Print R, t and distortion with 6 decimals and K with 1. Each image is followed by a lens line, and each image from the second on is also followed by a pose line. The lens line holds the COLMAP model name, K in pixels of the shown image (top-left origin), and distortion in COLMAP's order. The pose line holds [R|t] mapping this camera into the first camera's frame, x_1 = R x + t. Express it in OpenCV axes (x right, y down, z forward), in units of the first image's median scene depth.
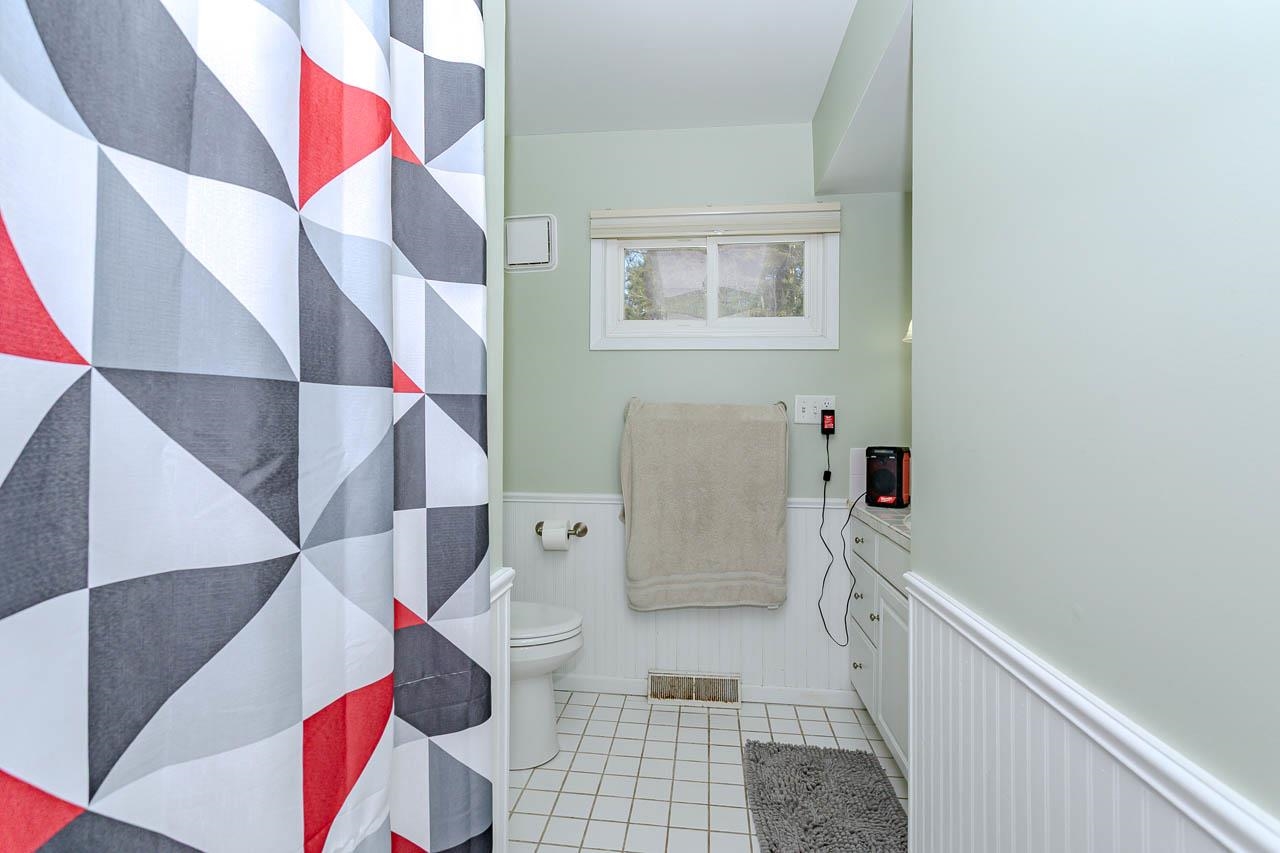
lens RADIAL K [[604.9, 0, 638.6], [0, 604.9, 427.9], [0, 0, 1]] dist [0.001172, 0.000282]
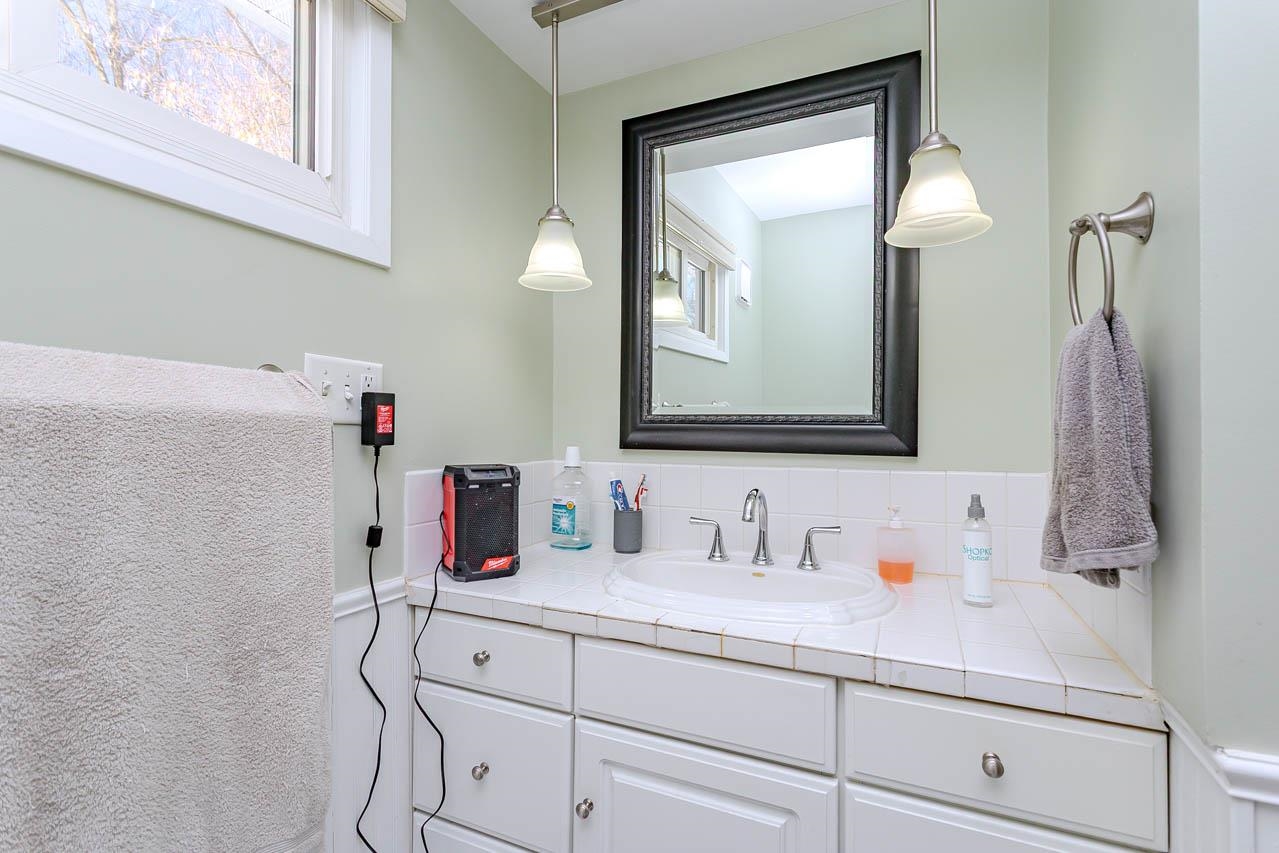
lens RADIAL K [[604.4, 0, 643.3], [0, 604.4, 421.7], [0, 0, 1]] dist [0.001172, 0.000282]
pose [[0.312309, 0.009393, 0.949934, -0.061287], [-0.001517, 0.999955, -0.009389, -0.003706], [-0.949979, 0.001491, 0.312309, 0.669296]]
